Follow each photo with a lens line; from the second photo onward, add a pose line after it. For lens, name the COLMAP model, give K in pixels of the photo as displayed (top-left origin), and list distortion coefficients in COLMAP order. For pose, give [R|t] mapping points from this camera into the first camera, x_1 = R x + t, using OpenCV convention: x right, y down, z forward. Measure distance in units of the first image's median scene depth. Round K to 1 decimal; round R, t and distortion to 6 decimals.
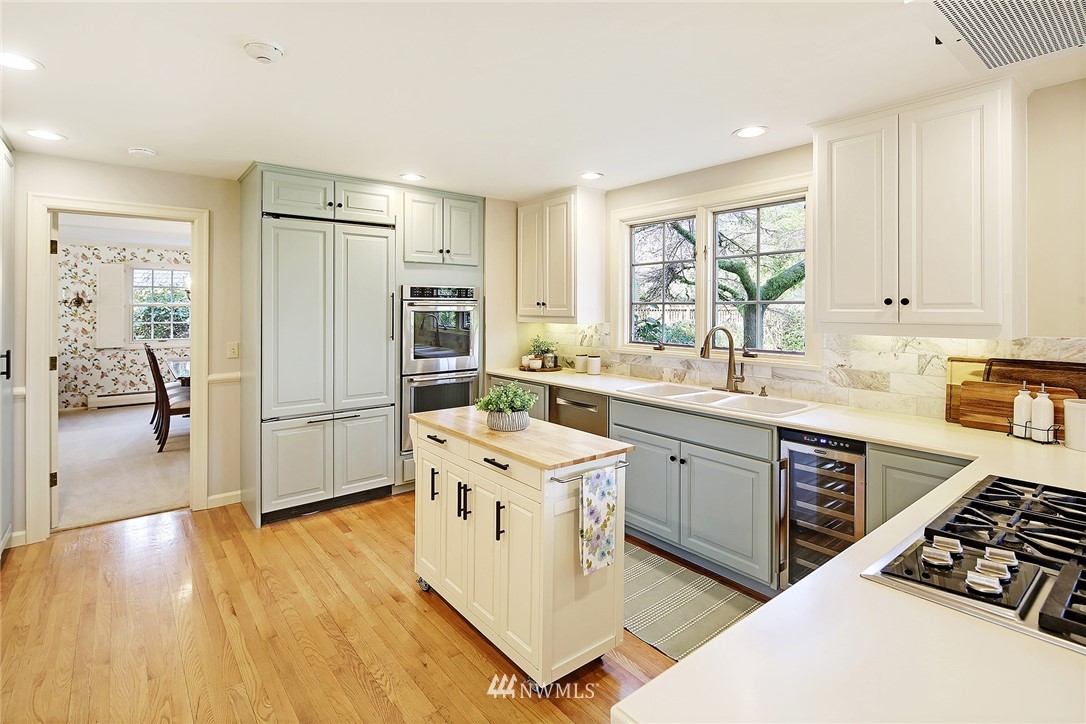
lens RADIAL K [[529.6, 0, 542.1], [0, 529.6, 302.3], [0, 0, 1]] dist [0.000125, -0.001919]
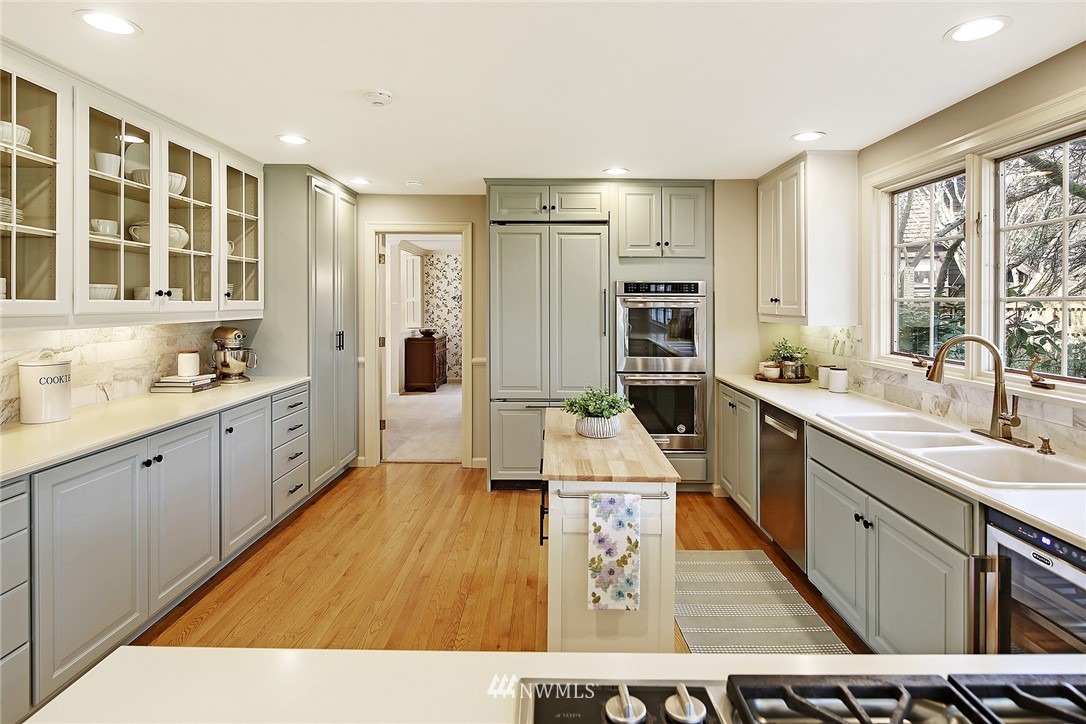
lens RADIAL K [[553.4, 0, 545.9], [0, 553.4, 298.2], [0, 0, 1]] dist [-0.000528, -0.001075]
pose [[0.775919, 0.000293, -0.630832, 0.316538], [0.000669, 0.999999, 0.001287, -0.001731], [0.630832, -0.001421, 0.775918, 0.125574]]
